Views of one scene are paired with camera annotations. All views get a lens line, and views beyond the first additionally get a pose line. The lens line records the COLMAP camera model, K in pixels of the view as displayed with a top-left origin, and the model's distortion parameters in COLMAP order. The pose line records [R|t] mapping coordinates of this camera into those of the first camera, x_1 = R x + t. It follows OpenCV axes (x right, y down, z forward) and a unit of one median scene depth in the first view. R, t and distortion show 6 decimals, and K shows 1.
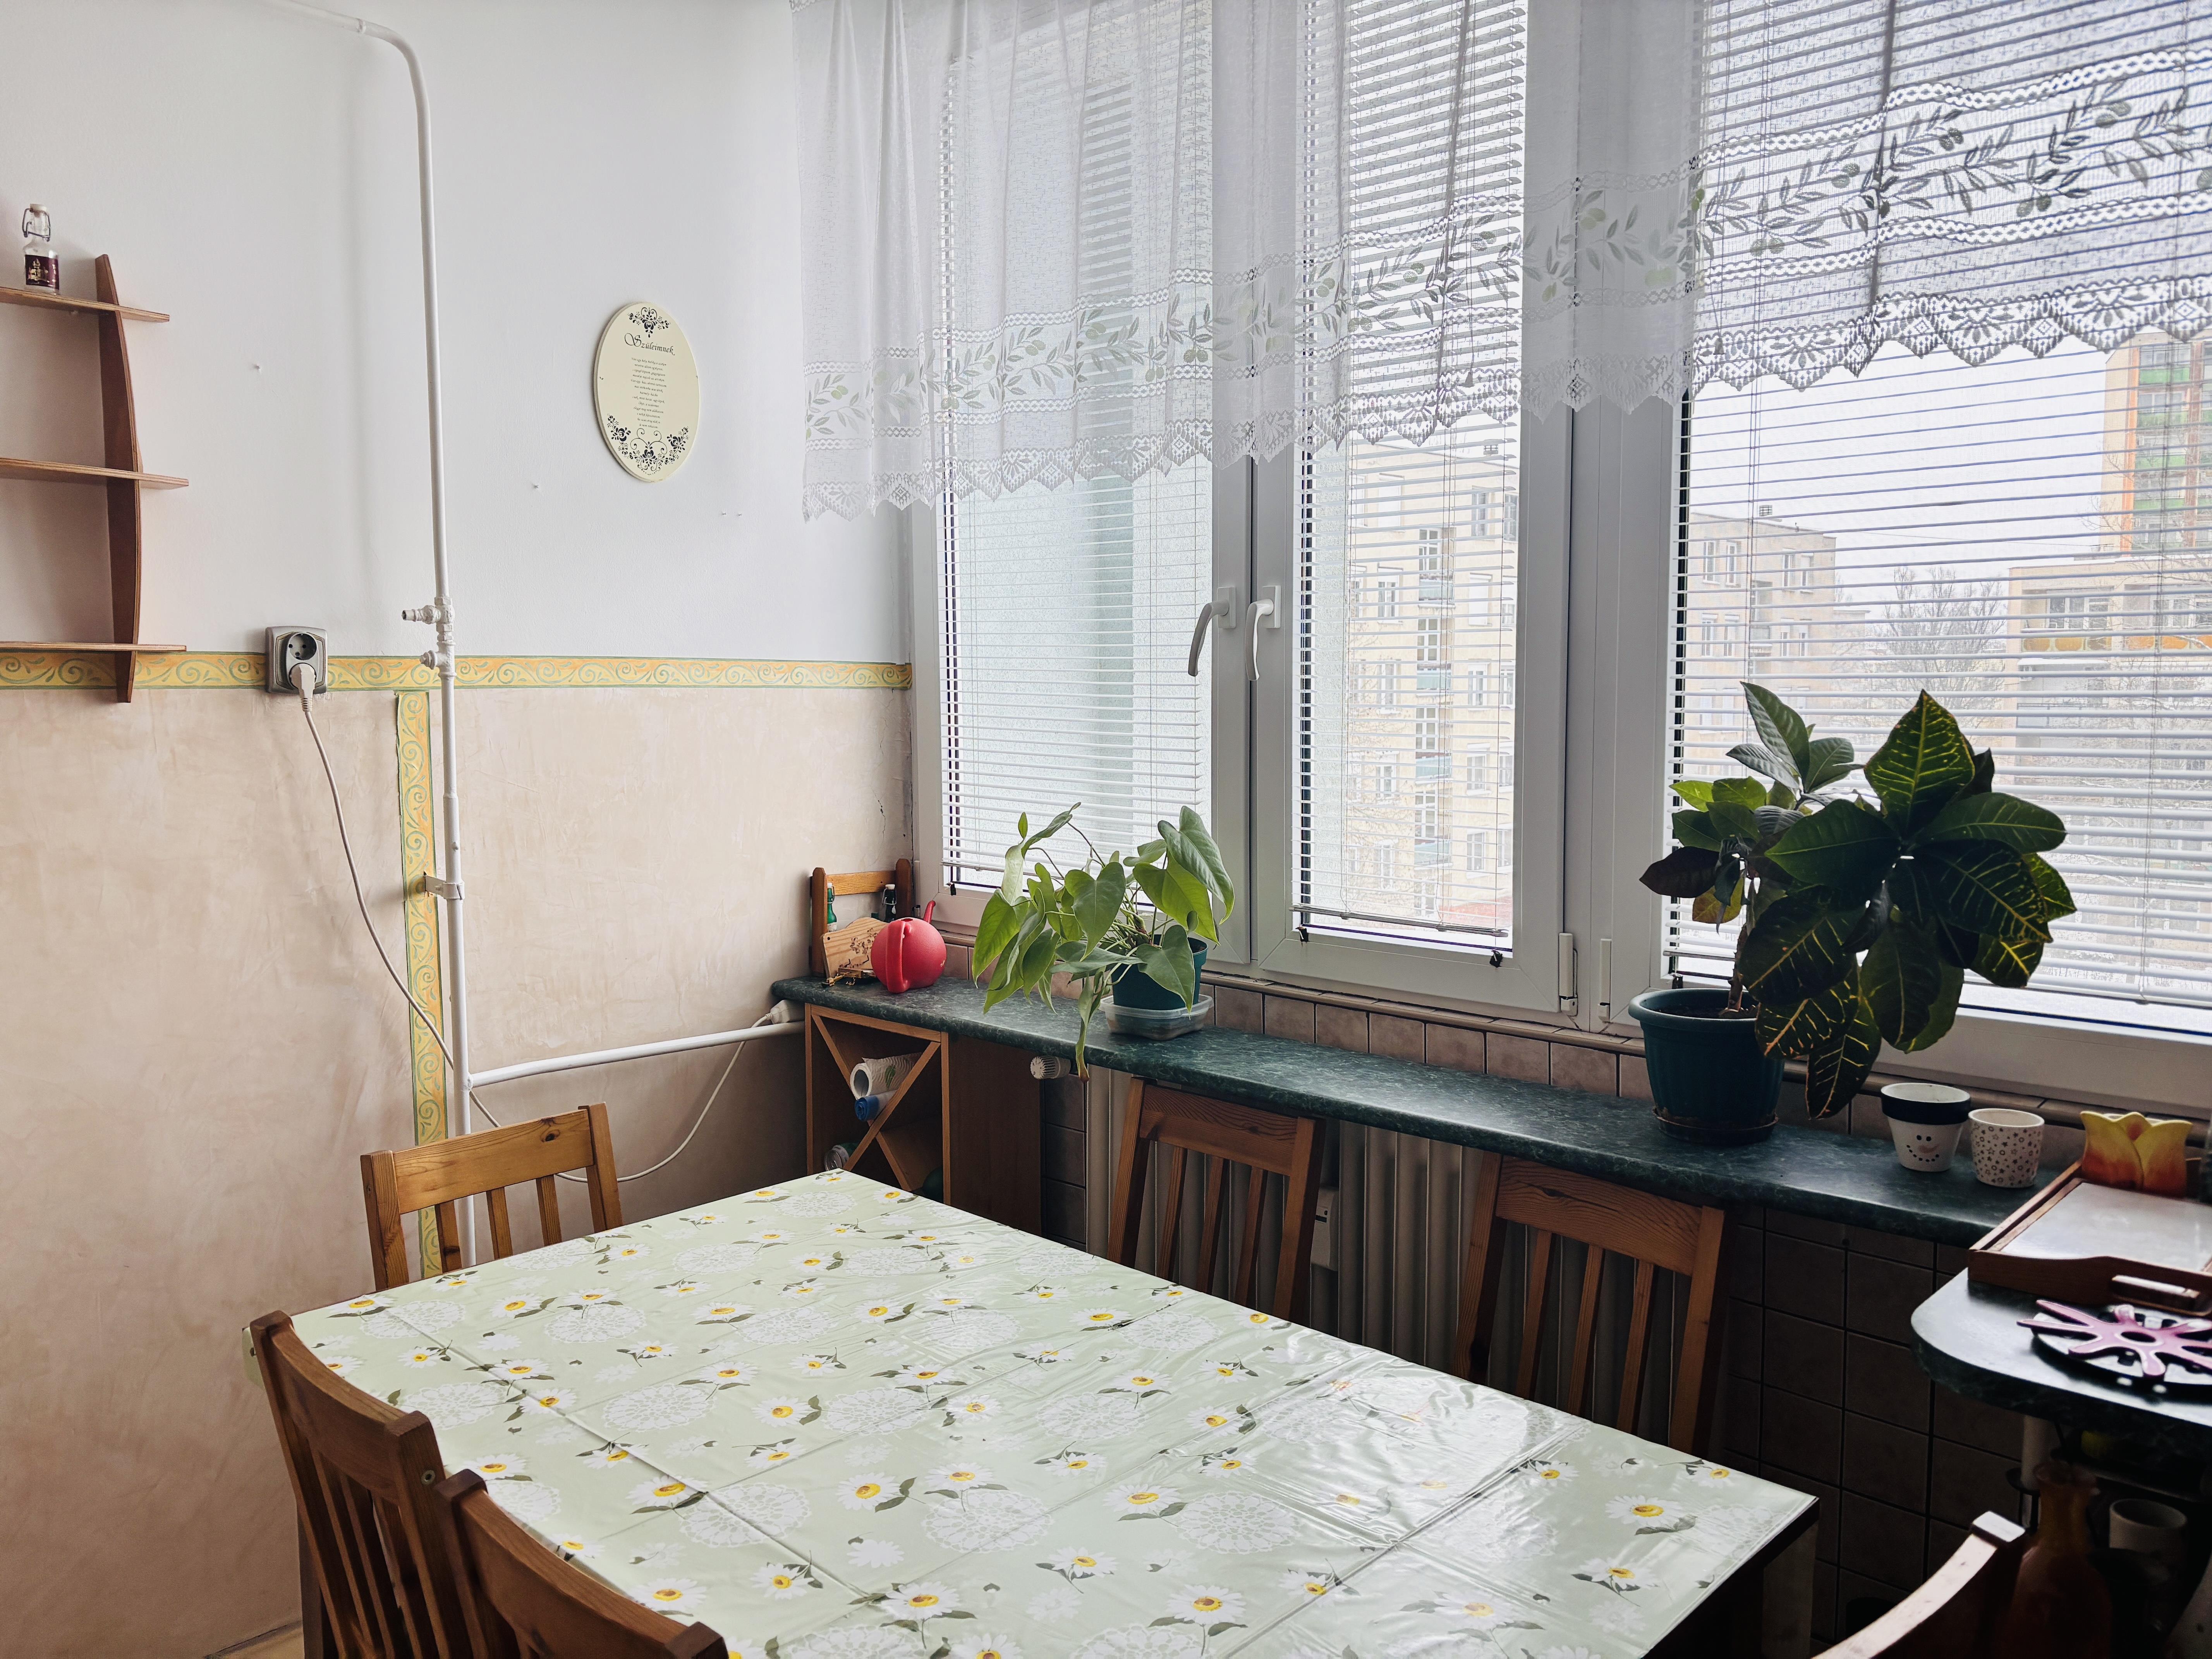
lens RADIAL K [[1754.4, 0, 1106.0], [0, 1754.4, 829.5], [0, 0, 1]] dist [0.054330, -0.000697]
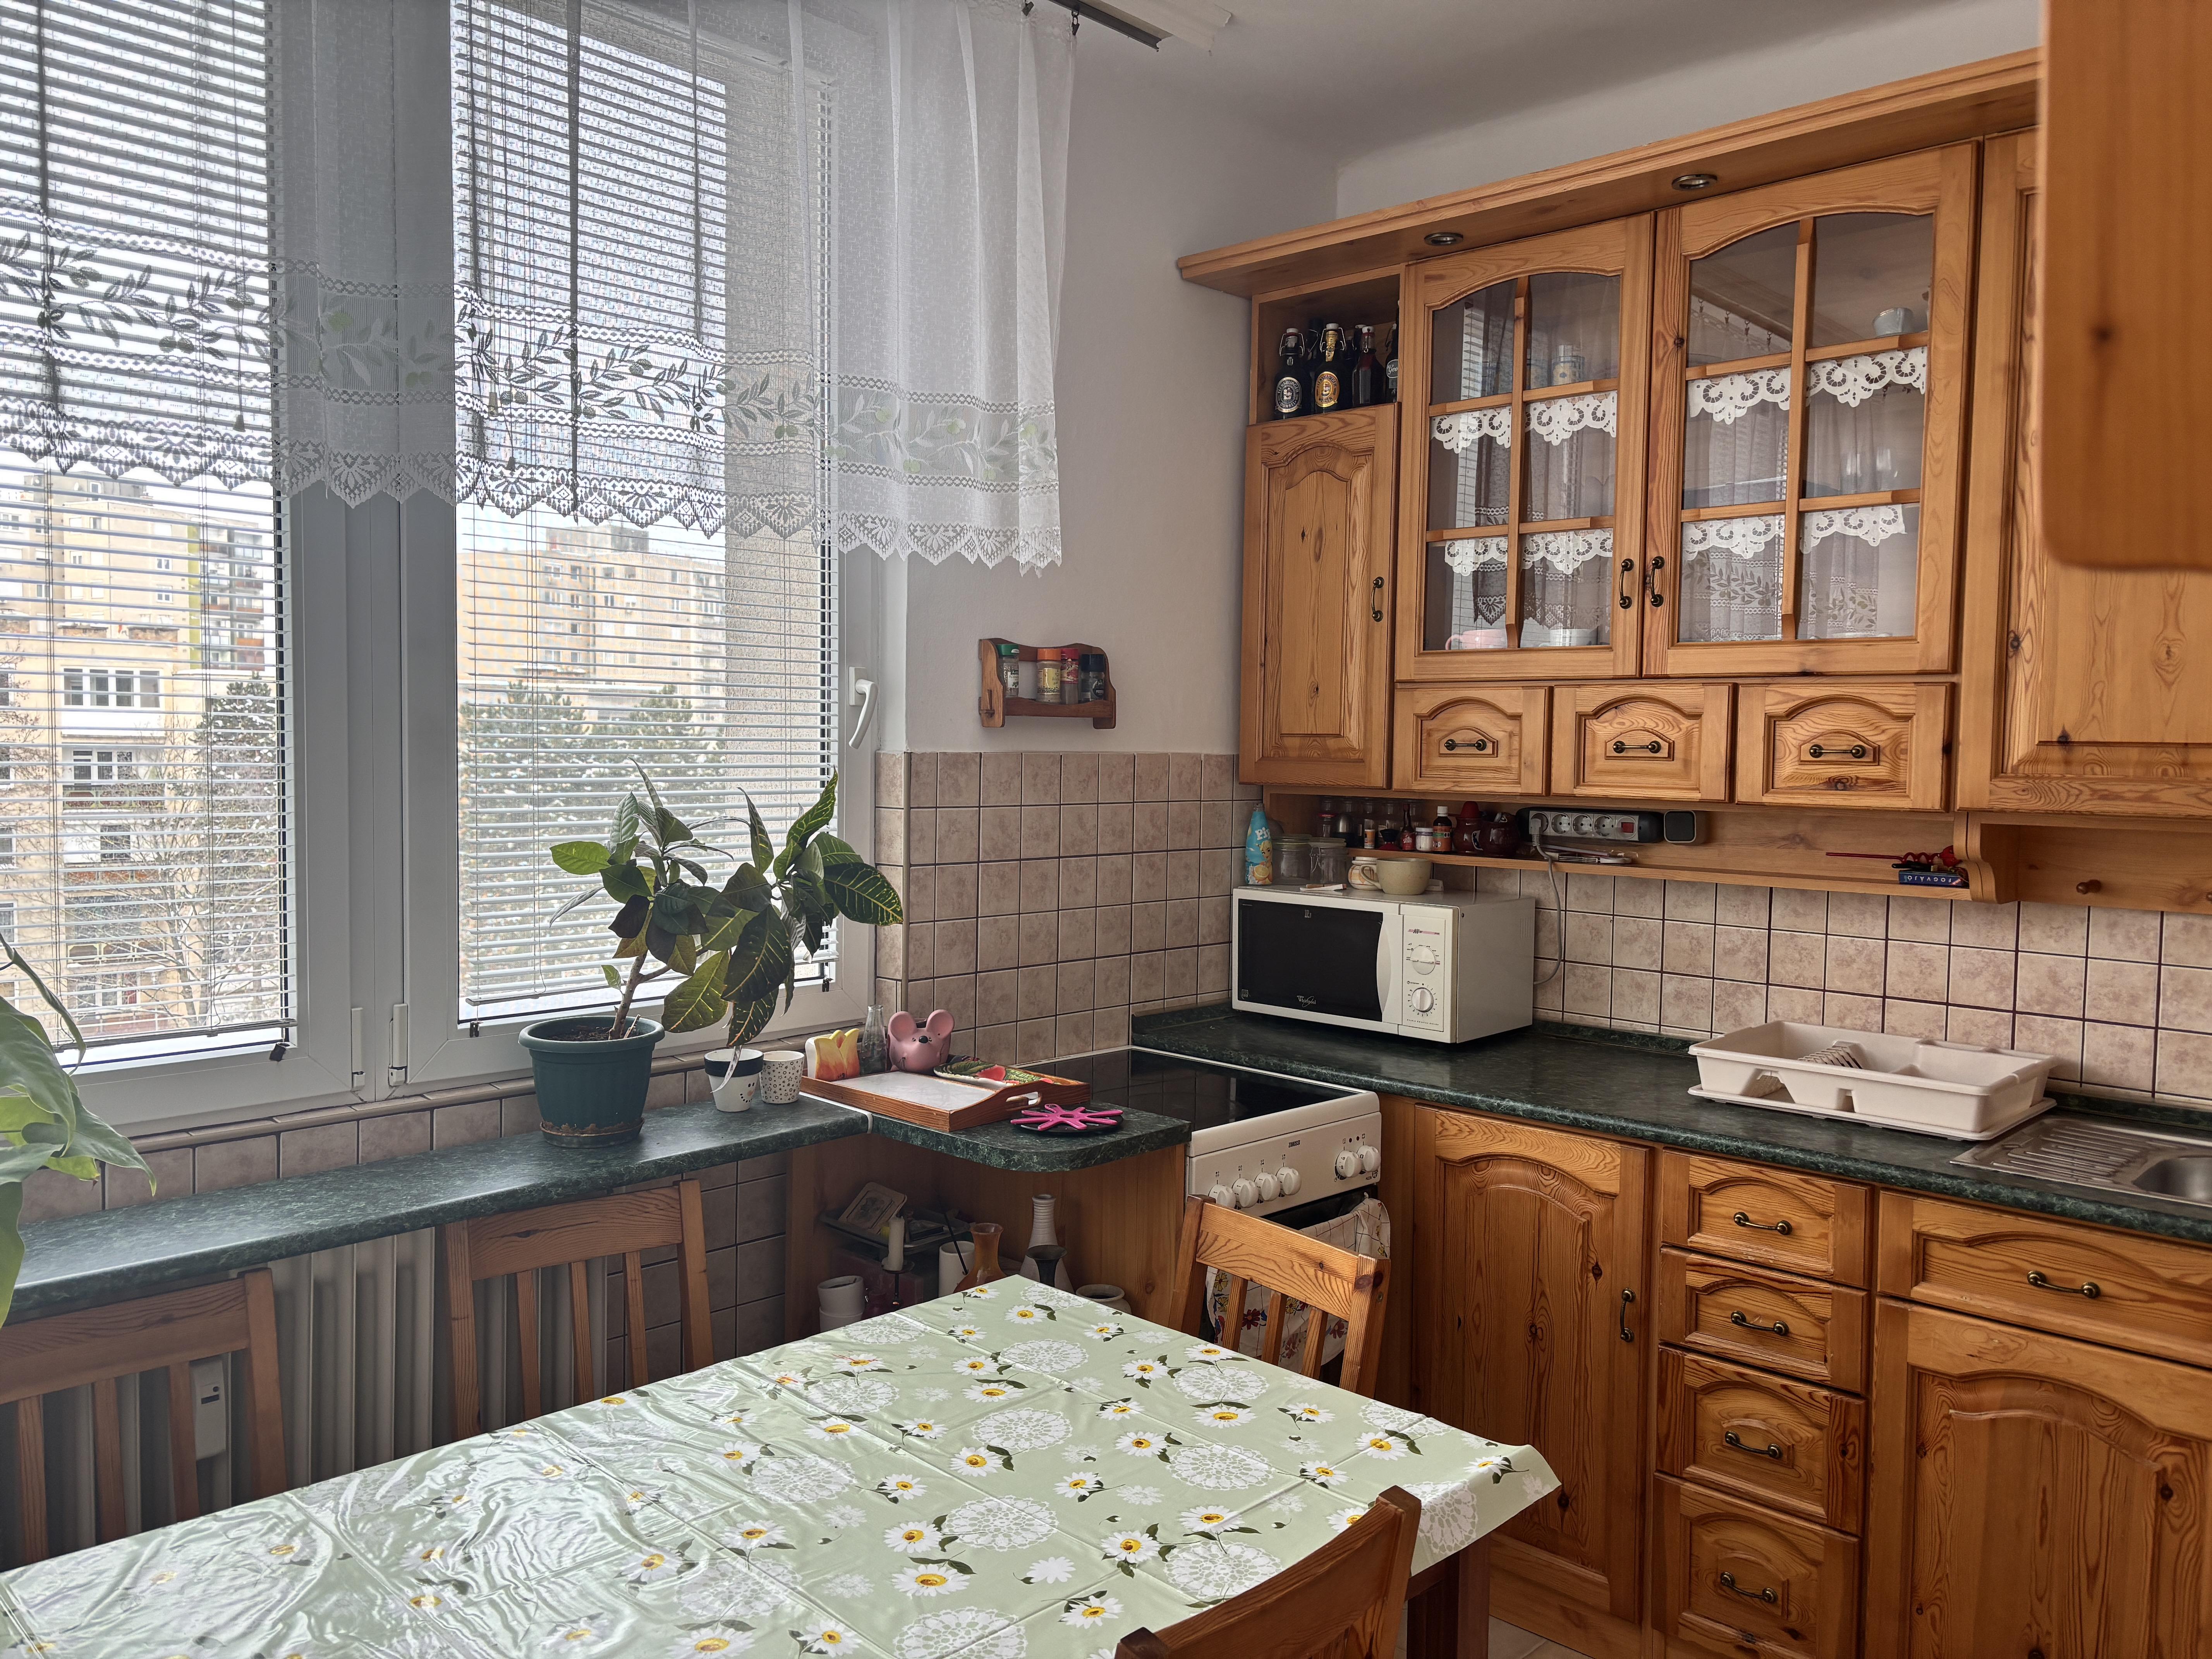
lens RADIAL K [[1730.7, 0, 1106.0], [0, 1730.7, 829.5], [0, 0, 1]] dist [0.153194, -0.175151]
pose [[-0.034143, -0.034187, 0.998832, -1.079974], [0.100791, 0.994202, 0.037474, -0.071632], [-0.994322, 0.101953, -0.030499, 0.914015]]
